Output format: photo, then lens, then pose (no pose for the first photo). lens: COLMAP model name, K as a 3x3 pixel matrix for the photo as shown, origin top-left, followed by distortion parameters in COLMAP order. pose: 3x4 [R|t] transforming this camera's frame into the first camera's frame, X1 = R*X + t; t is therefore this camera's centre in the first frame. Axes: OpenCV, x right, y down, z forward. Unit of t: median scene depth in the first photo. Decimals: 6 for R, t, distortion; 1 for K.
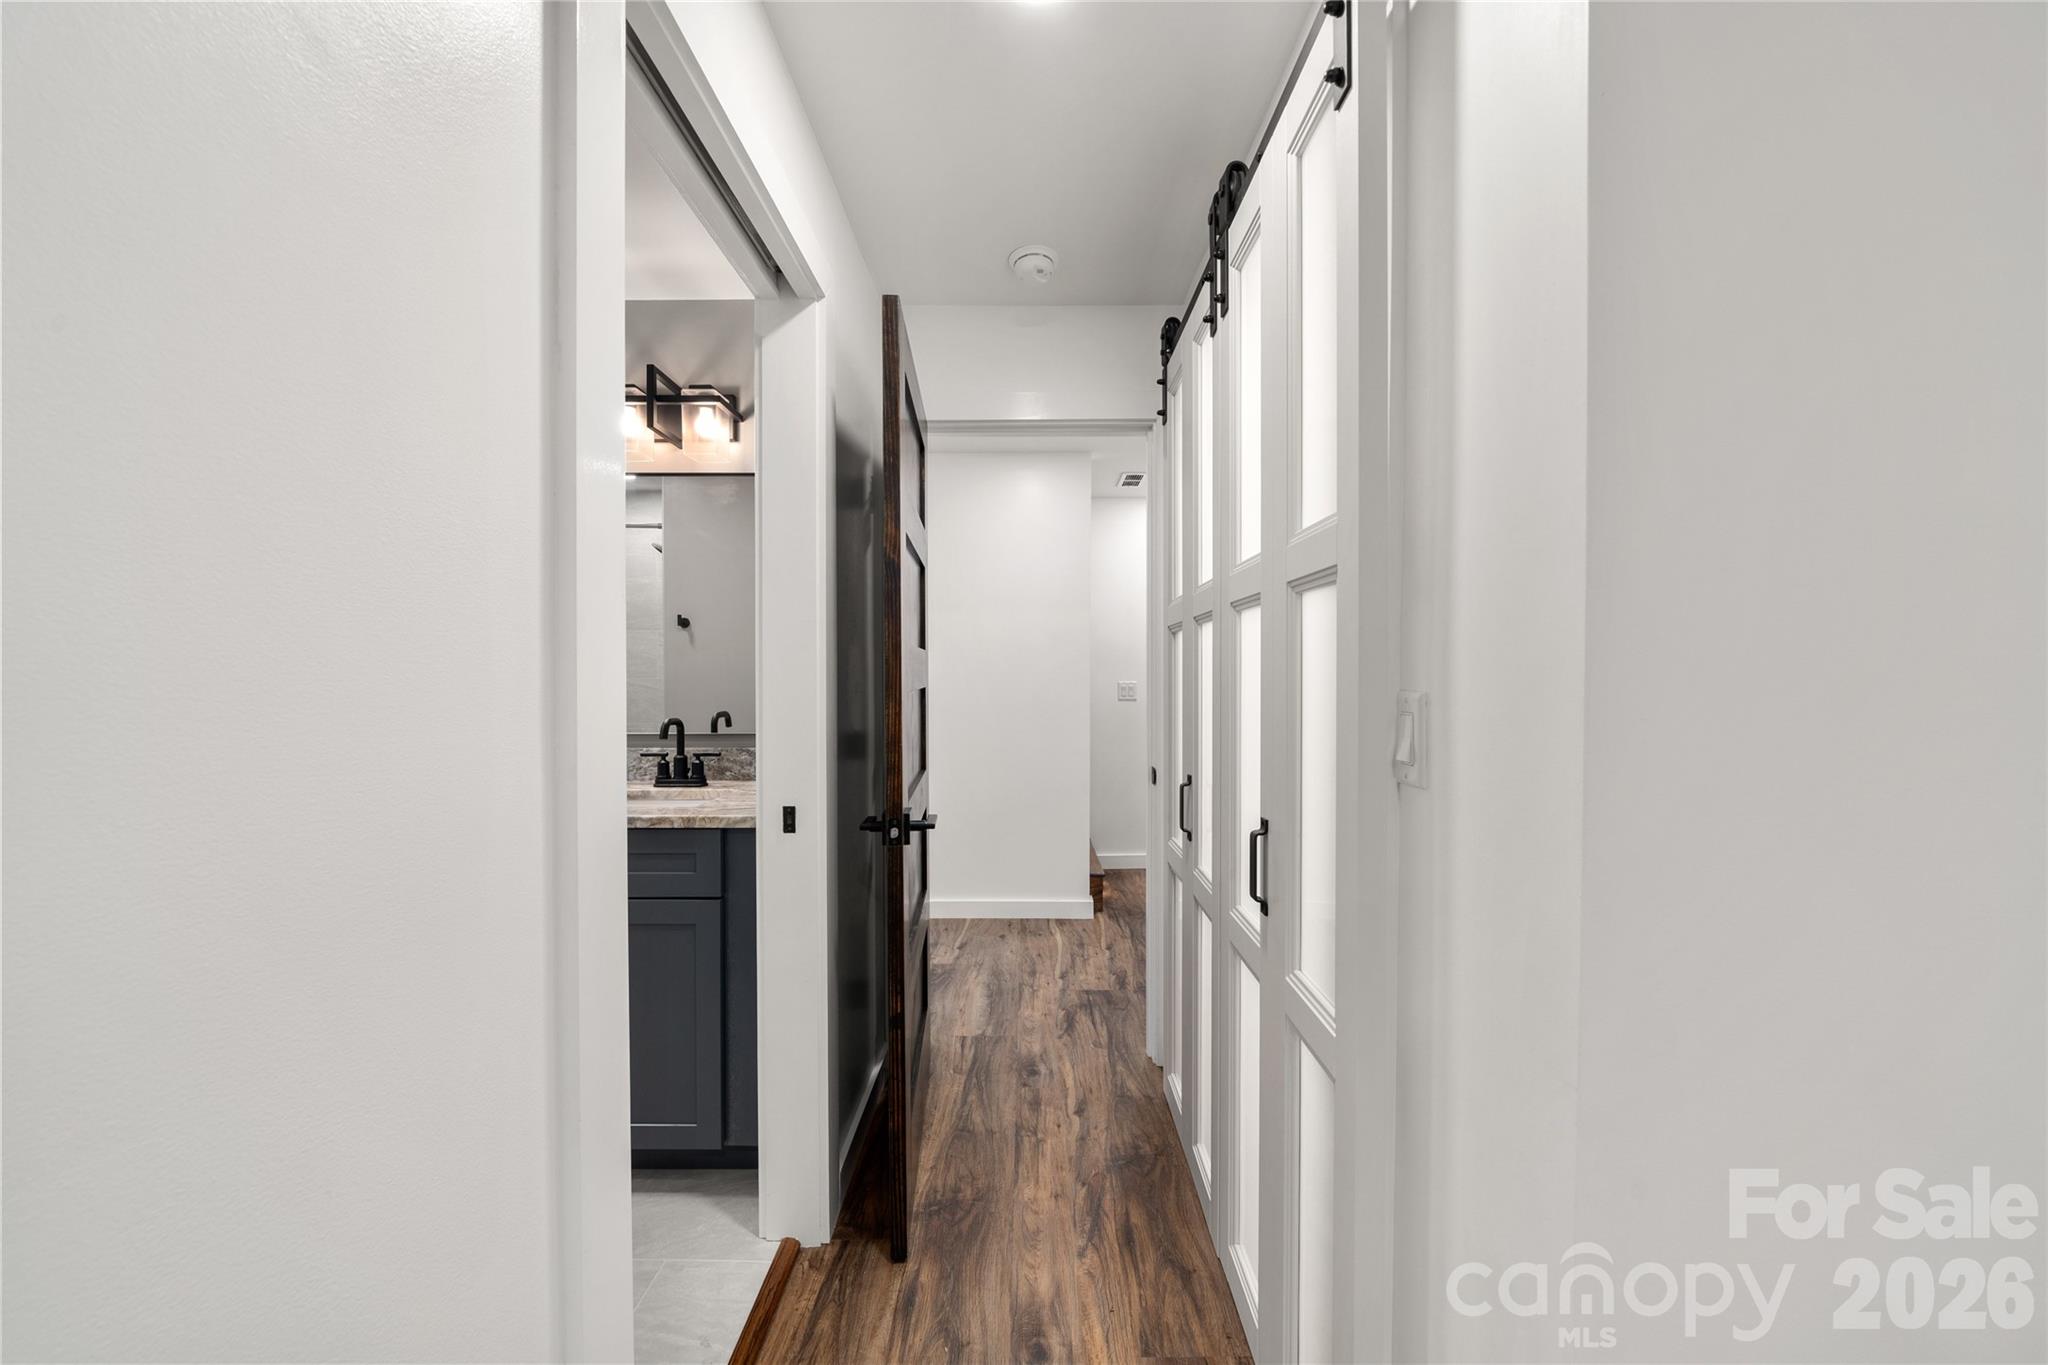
lens RADIAL K [[703.6, 0, 1020.7], [0, 703.6, 677.6], [0, 0, 1]] dist [-0.005517, -0.000192]
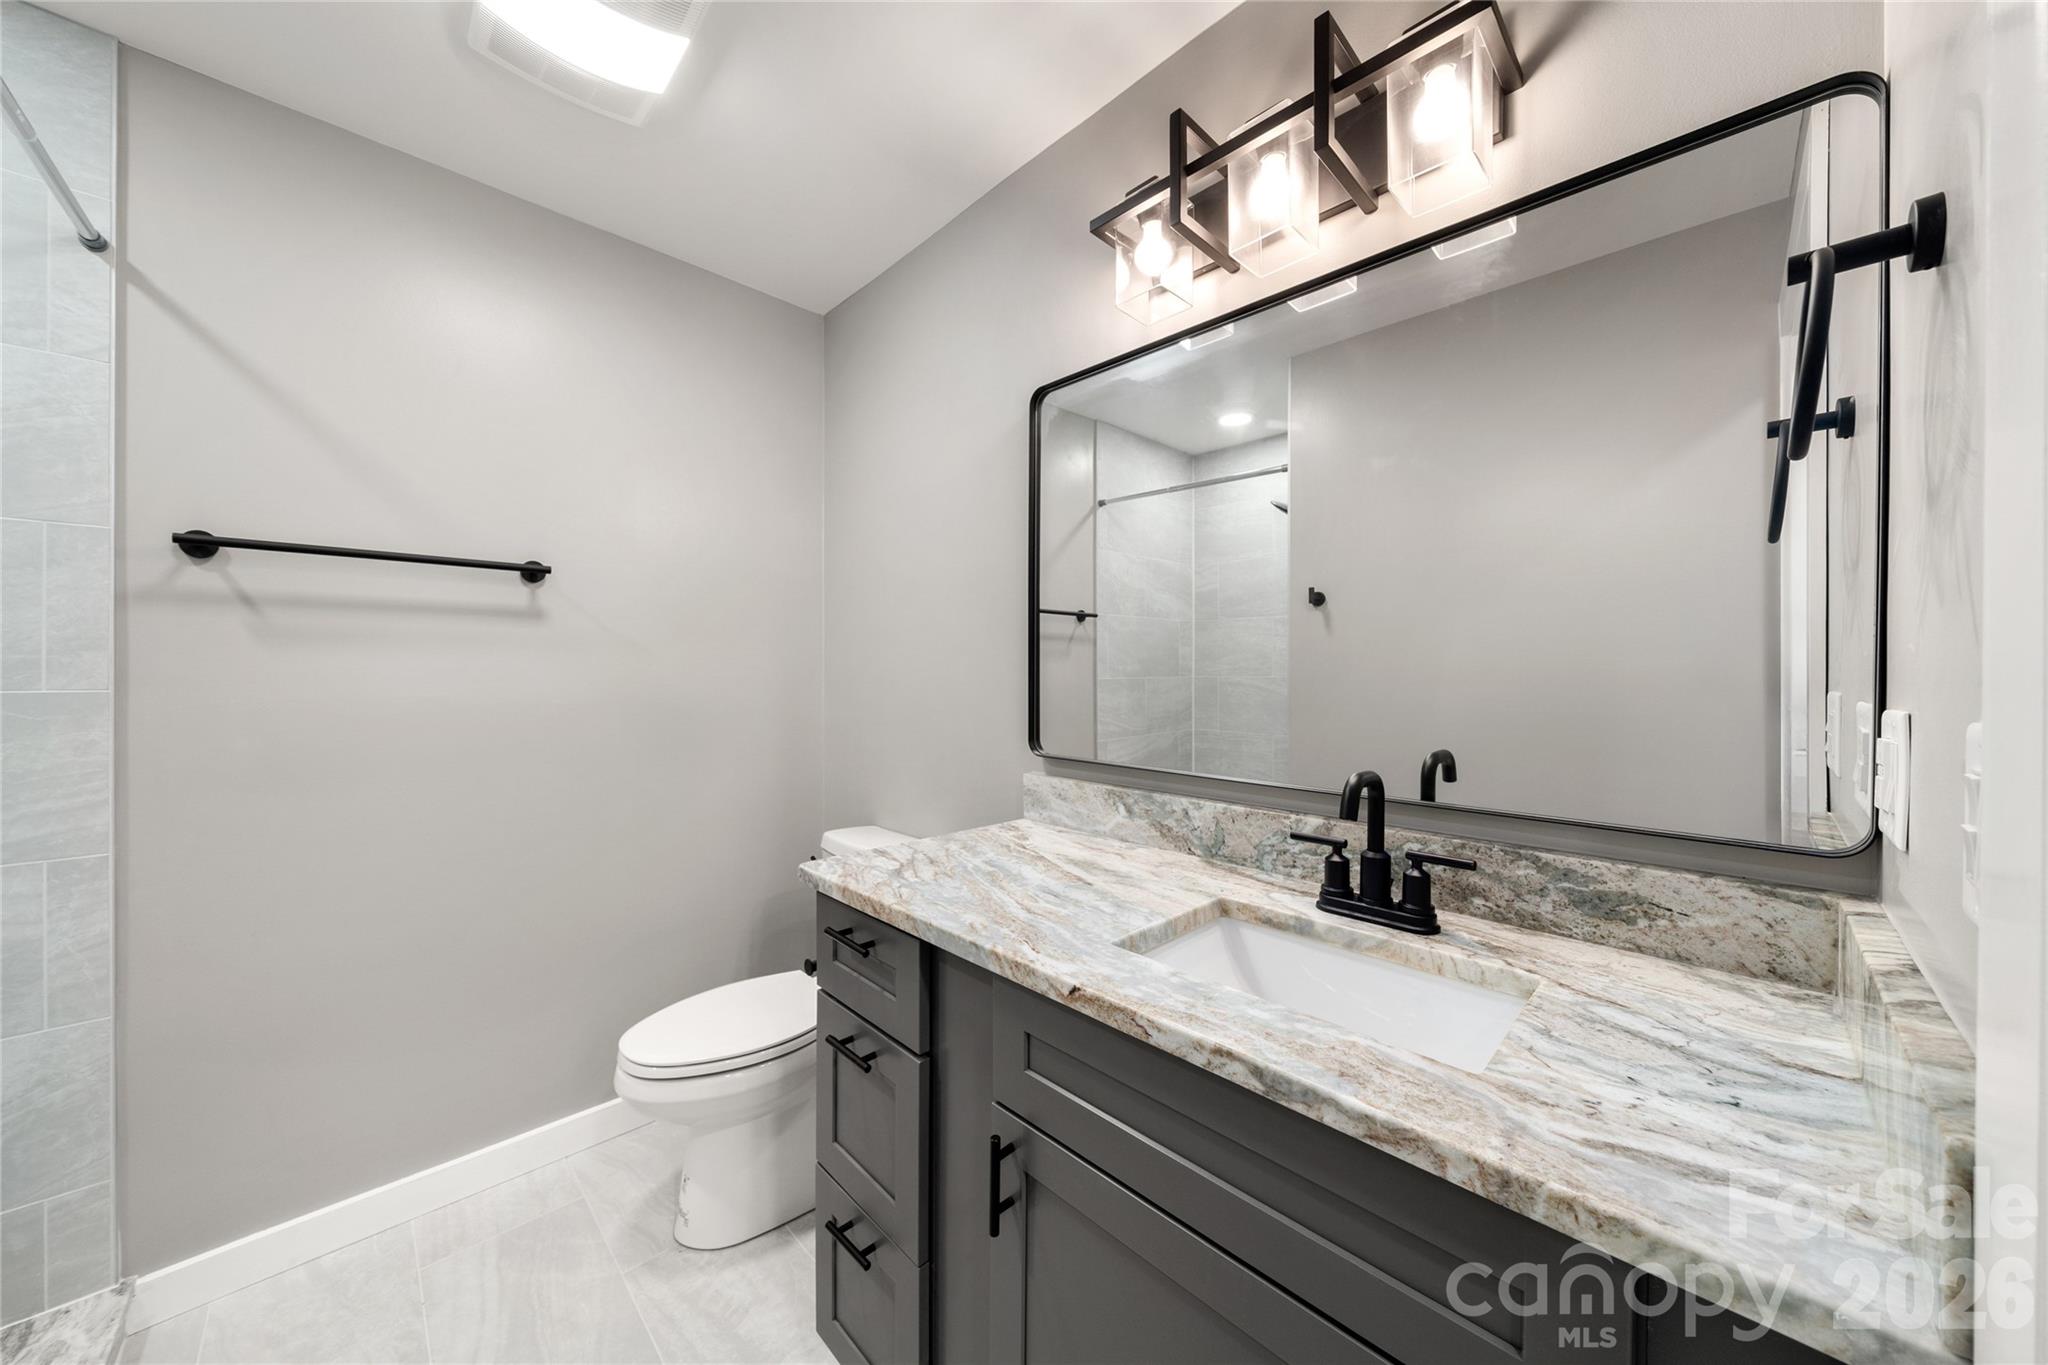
lens RADIAL K [[703.6, 0, 1020.7], [0, 703.6, 677.6], [0, 0, 1]] dist [-0.005517, -0.000192]
pose [[0.700881, 0.011582, -0.713184, -0.320082], [-0.007864, 0.999933, 0.008511, -0.004982], [0.713234, -0.000357, 0.700925, 0.511890]]
